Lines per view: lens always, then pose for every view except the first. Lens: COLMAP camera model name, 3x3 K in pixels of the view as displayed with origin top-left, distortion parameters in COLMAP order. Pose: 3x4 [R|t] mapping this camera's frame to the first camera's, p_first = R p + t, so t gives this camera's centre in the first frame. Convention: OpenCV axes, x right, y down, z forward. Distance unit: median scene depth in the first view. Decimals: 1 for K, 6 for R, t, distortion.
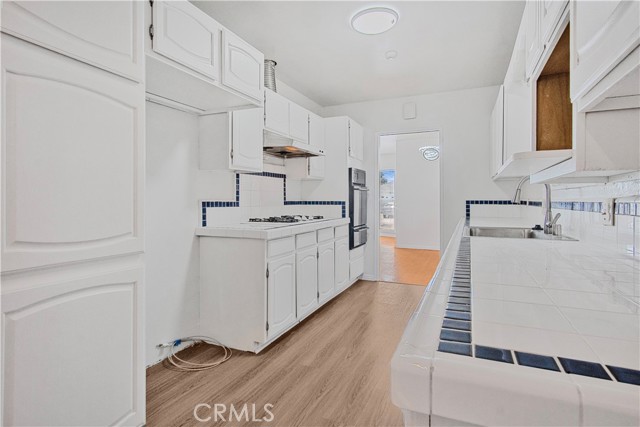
lens RADIAL K [[339.3, 0, 328.5], [0, 339.3, 199.5], [0, 0, 1]] dist [-0.001964, 0.000229]
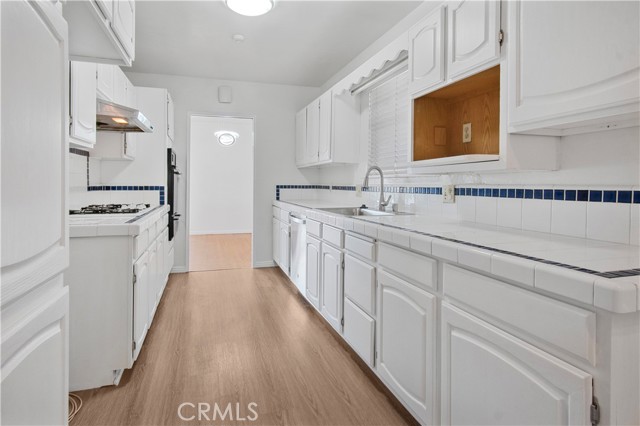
lens RADIAL K [[339.3, 0, 312.1], [0, 339.3, 189.2], [0, 0, 1]] dist [-0.001964, 0.000229]
pose [[0.765602, -0.007212, 0.643274, -0.222138], [-0.003680, 0.999872, 0.015590, -0.002280], [-0.643304, -0.014303, 0.765477, 0.081006]]
